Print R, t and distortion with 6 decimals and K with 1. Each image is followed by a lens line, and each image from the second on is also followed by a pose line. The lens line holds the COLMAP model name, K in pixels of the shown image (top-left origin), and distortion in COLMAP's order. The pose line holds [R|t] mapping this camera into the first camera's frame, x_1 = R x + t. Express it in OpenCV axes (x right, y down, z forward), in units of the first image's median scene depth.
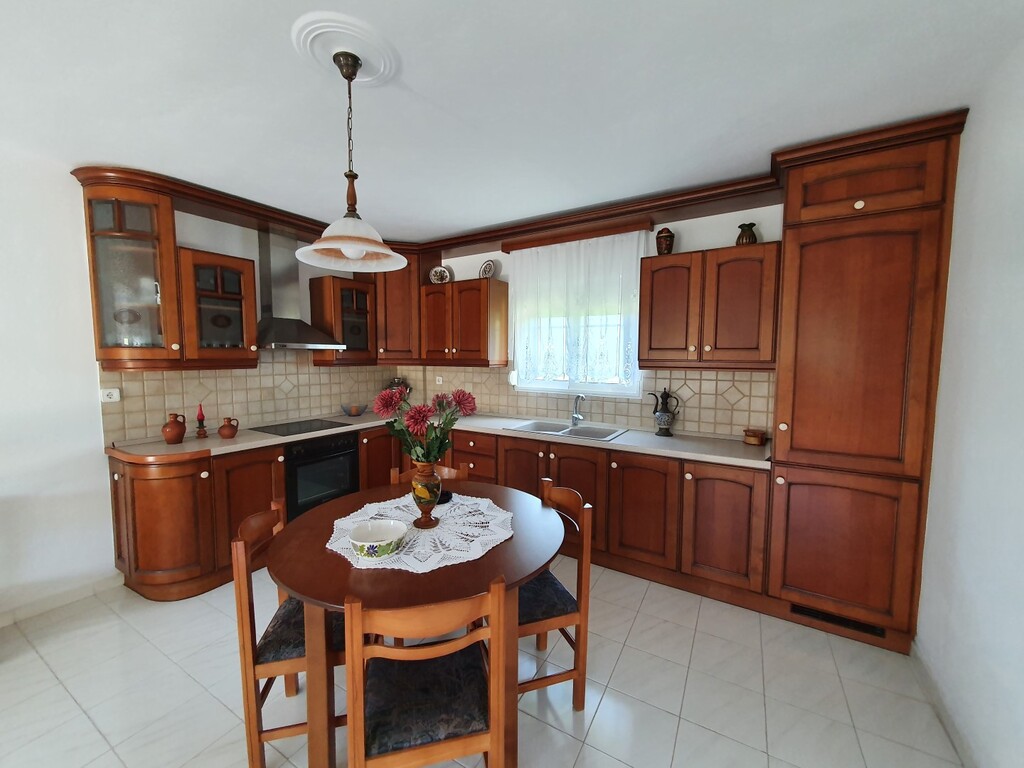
lens RADIAL K [[408.7, 0, 512.4], [0, 408.7, 380.4], [0, 0, 1]] dist [0.008483, 0.000795]
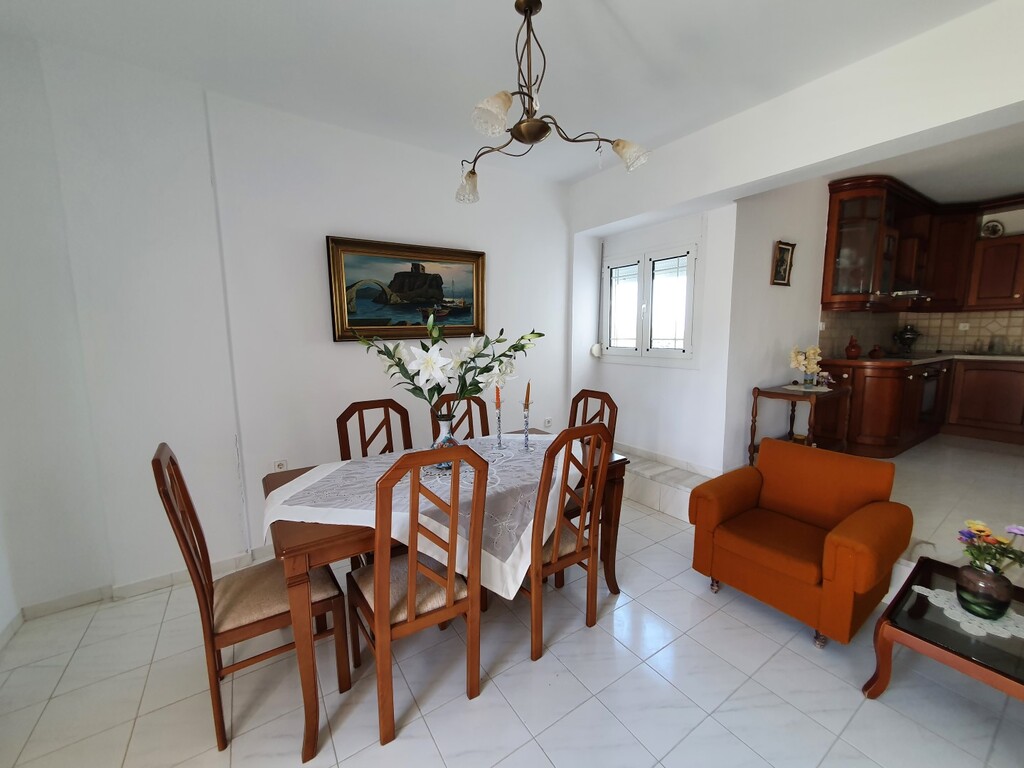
lens RADIAL K [[408.7, 0, 517.7], [0, 408.7, 379.7], [0, 0, 1]] dist [0.008483, 0.000795]
pose [[0.900807, 0.034245, -0.432866, -1.376886], [-0.016028, 0.998828, 0.045666, 0.199075], [0.433923, -0.034198, 0.900301, -0.973266]]
